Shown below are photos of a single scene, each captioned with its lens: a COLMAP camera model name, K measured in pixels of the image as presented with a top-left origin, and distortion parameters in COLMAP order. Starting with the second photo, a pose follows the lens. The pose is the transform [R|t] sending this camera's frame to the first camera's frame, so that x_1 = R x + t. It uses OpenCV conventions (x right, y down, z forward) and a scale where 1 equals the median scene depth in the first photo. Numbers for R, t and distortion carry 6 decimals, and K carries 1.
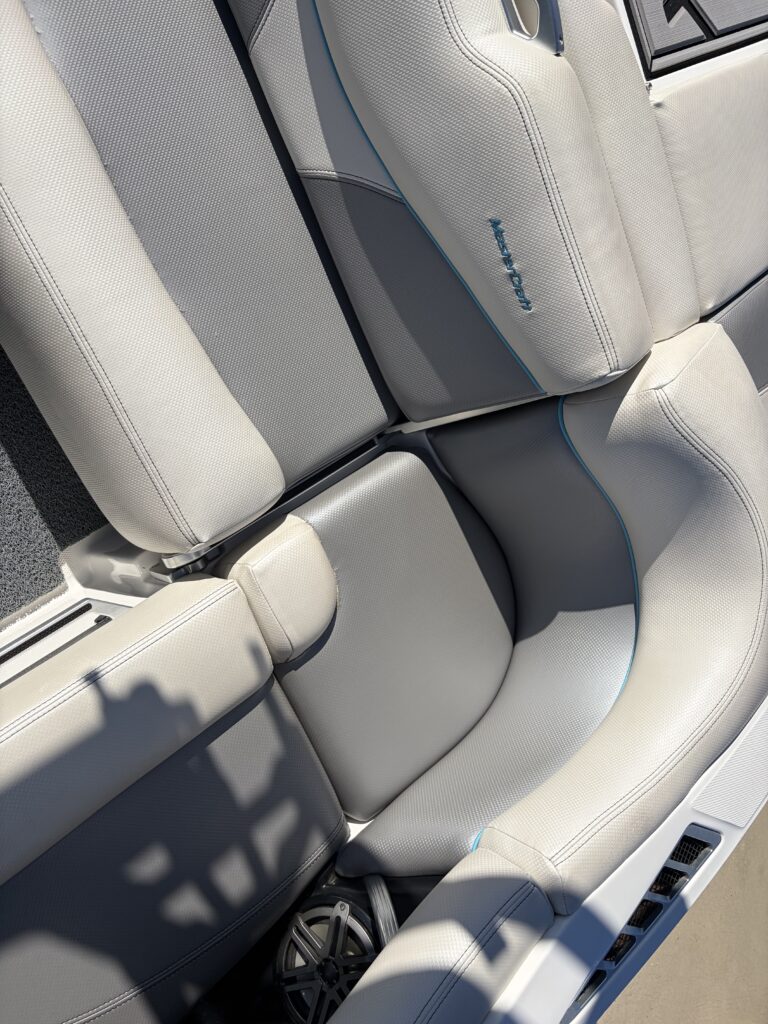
lens RADIAL K [[784.9, 0, 384.0], [0, 784.9, 512.0], [0, 0, 1]] dist [0.036095, -0.048837]
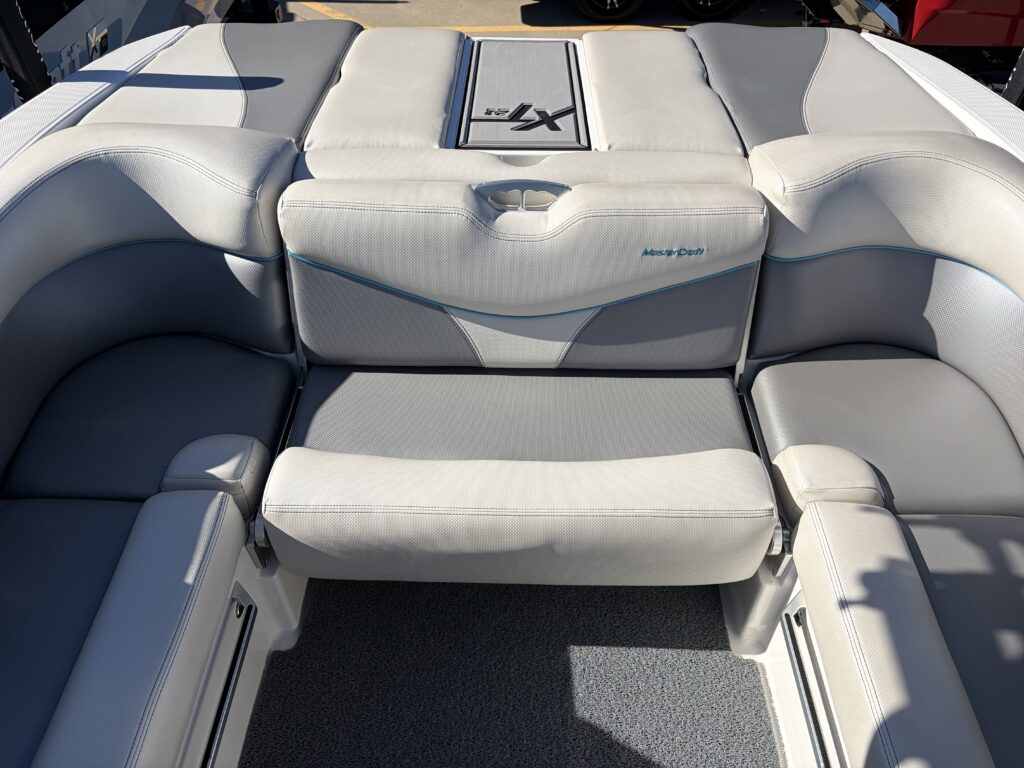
lens RADIAL K [[784.9, 0, 505.7], [0, 784.9, 384.2], [0, 0, 1]] dist [0.036095, -0.048837]
pose [[0.397038, -0.915116, 0.070167, -0.290116], [0.865018, 0.347556, -0.361867, 0.052766], [0.306764, 0.204371, 0.929585, -0.458381]]
